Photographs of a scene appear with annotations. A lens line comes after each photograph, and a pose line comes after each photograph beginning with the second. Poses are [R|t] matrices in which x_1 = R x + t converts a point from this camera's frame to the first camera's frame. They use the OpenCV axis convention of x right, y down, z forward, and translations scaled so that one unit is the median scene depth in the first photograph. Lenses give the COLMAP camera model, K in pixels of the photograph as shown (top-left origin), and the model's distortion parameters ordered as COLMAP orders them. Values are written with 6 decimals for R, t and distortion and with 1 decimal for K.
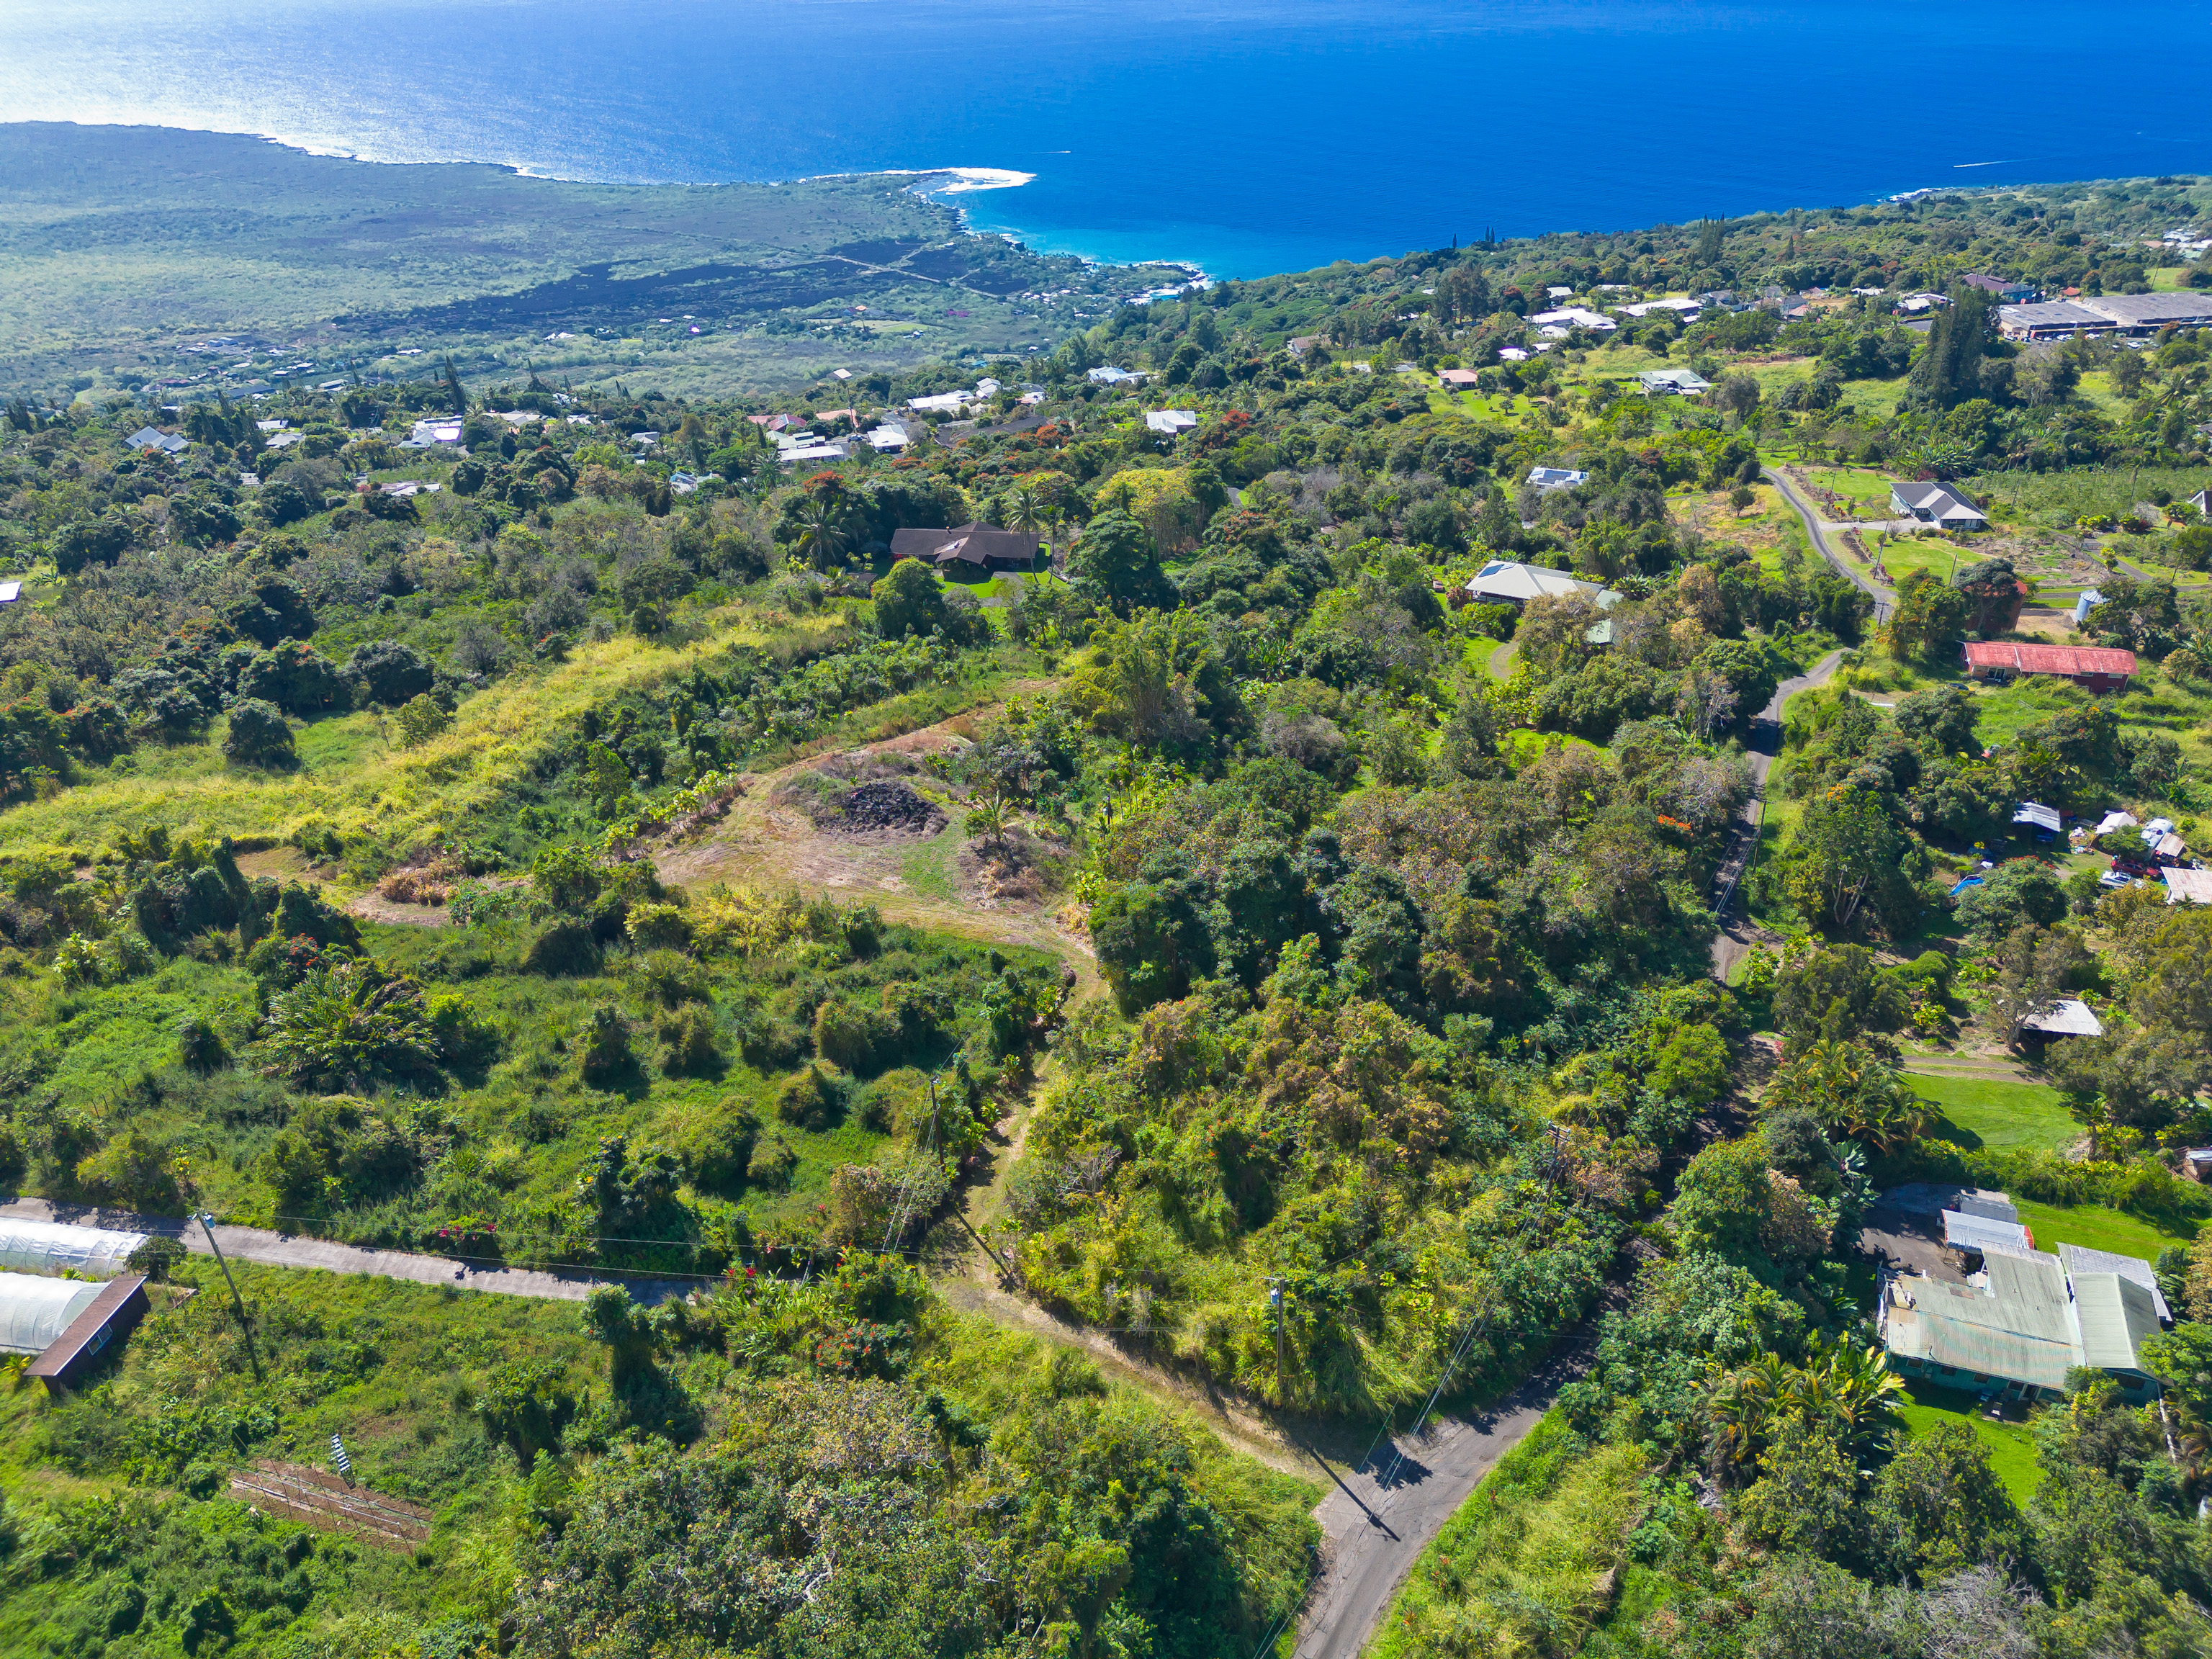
lens RADIAL K [[1560.8, 0, 1113.3], [0, 1560.8, 821.9], [0, 0, 1]] dist [0.063147, -0.058437]
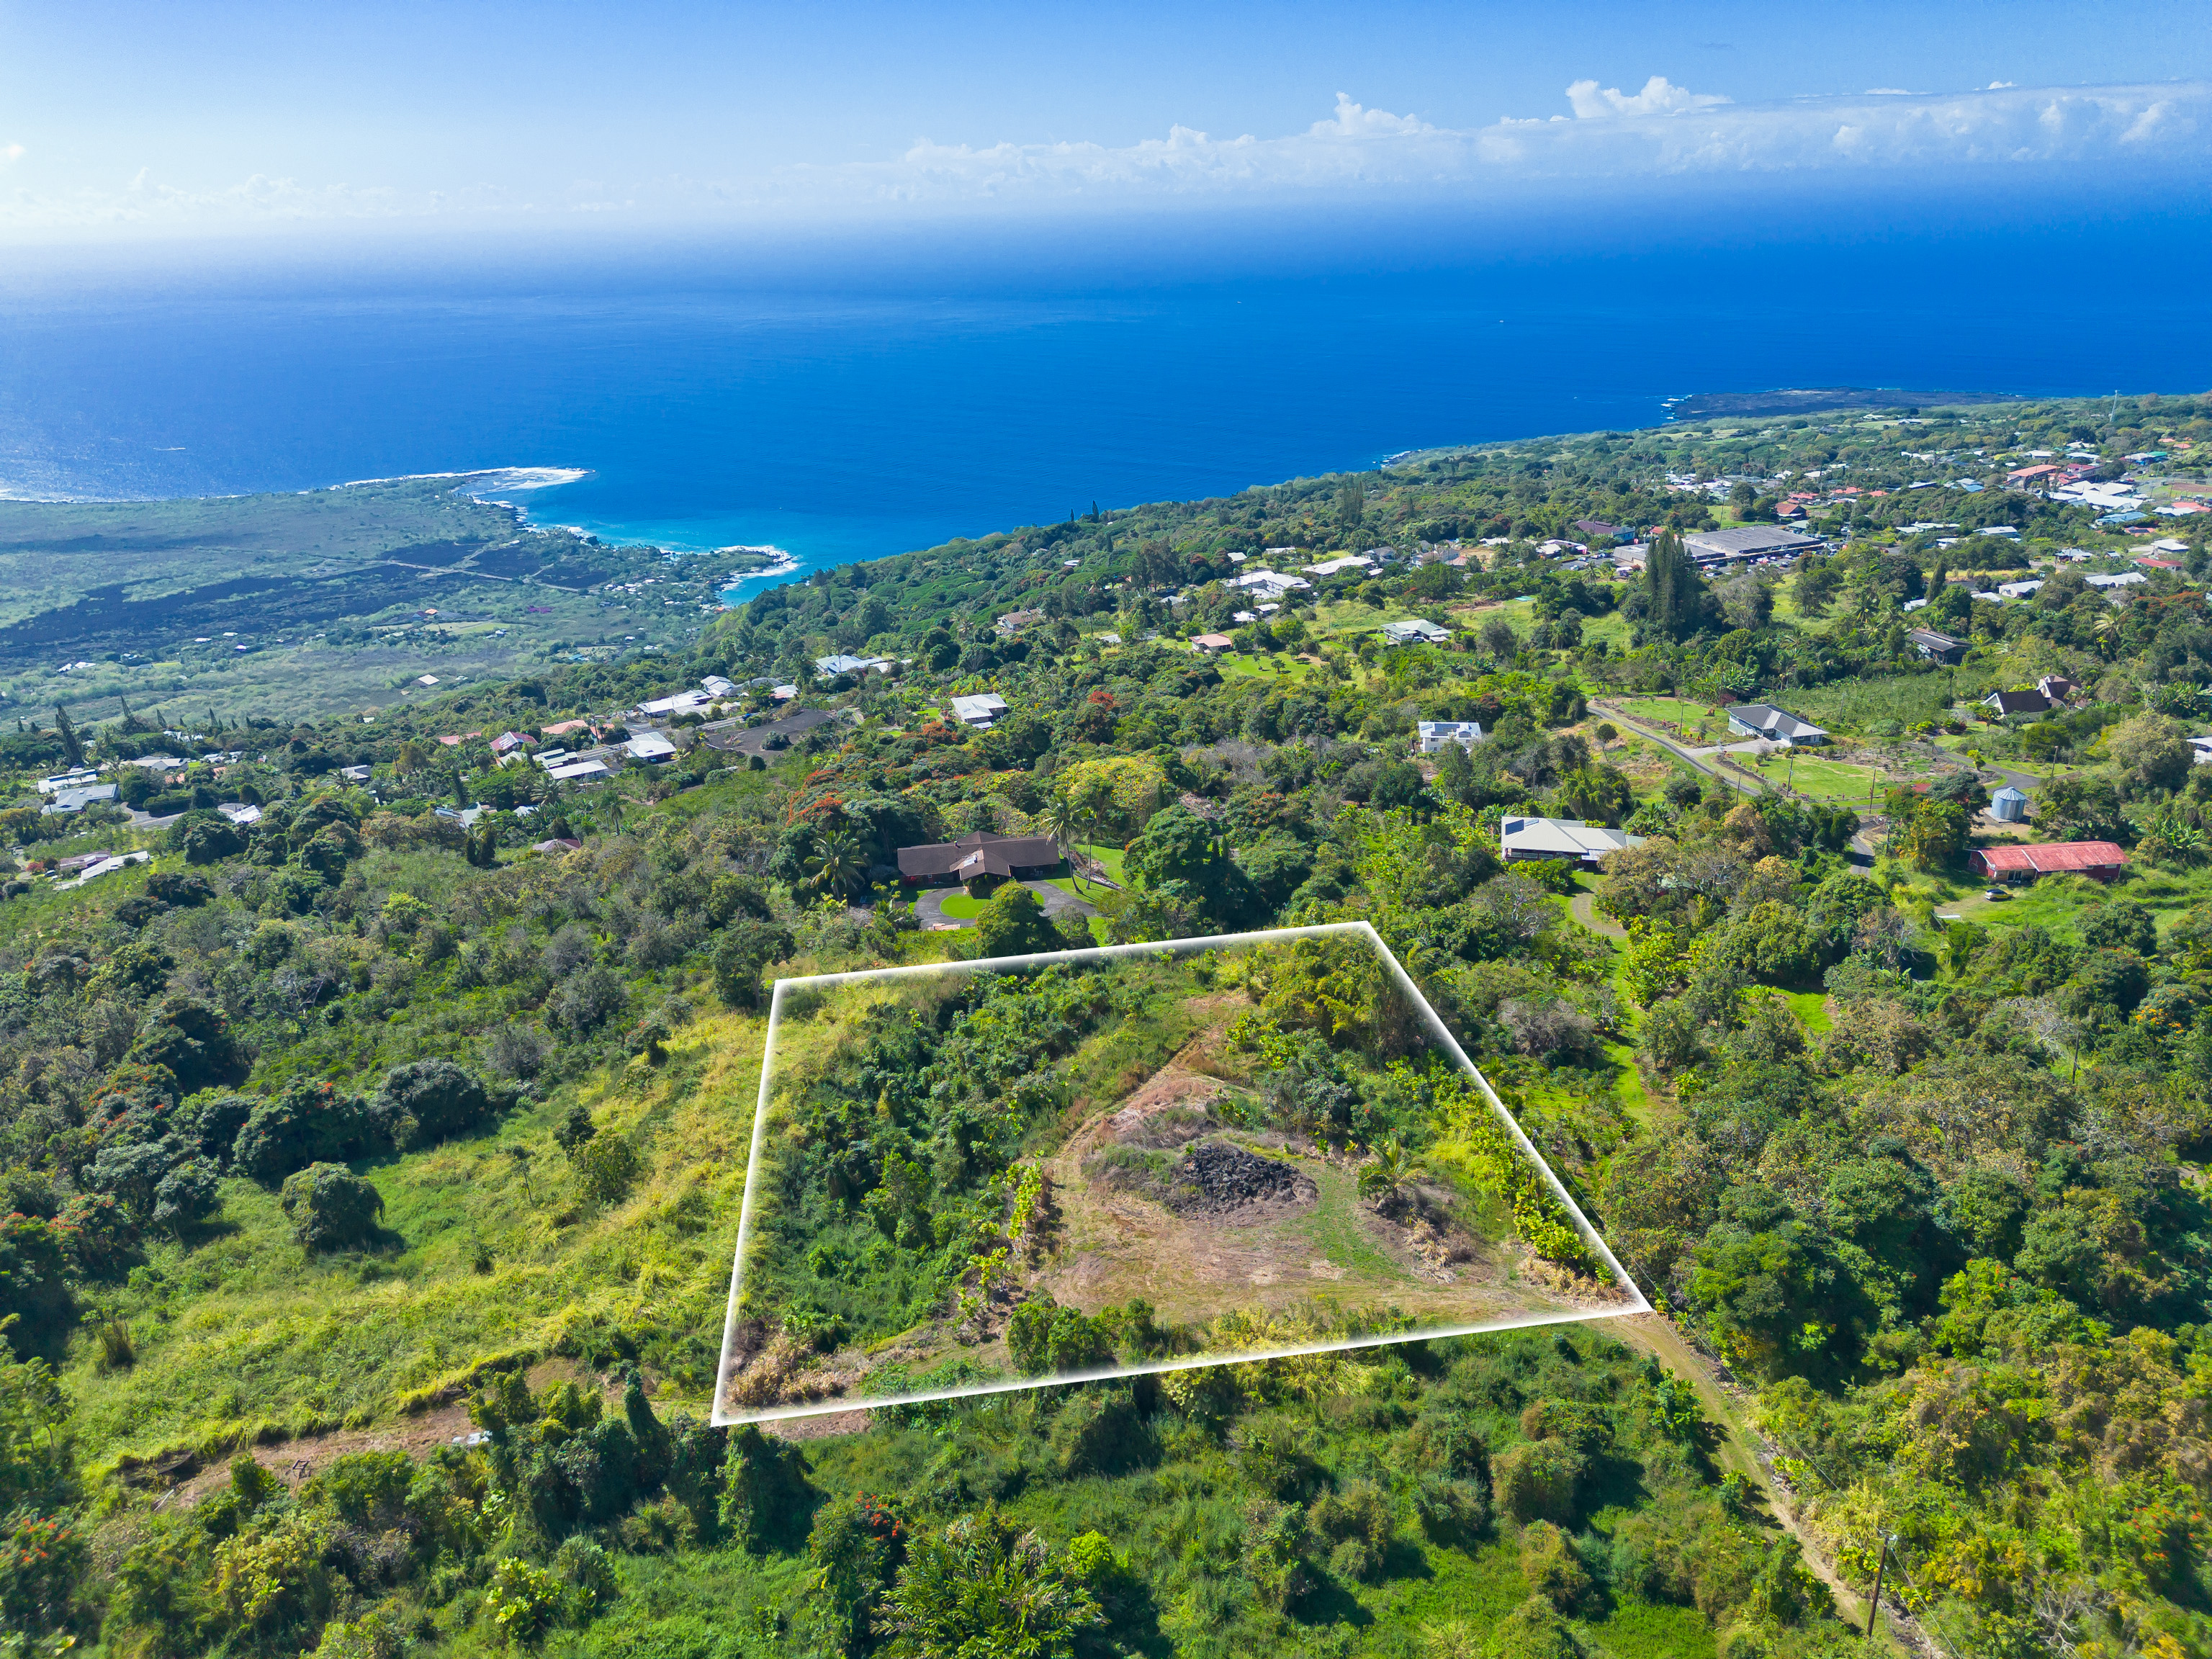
lens RADIAL K [[1560.8, 0, 1102.8], [0, 1560.8, 823.8], [0, 0, 1]] dist [0.063147, -0.058437]
pose [[0.959155, -0.106247, 0.262172, -0.104494], [0.146752, 0.979207, -0.140062, -0.022206], [-0.241839, 0.172815, 0.954803, 0.035828]]
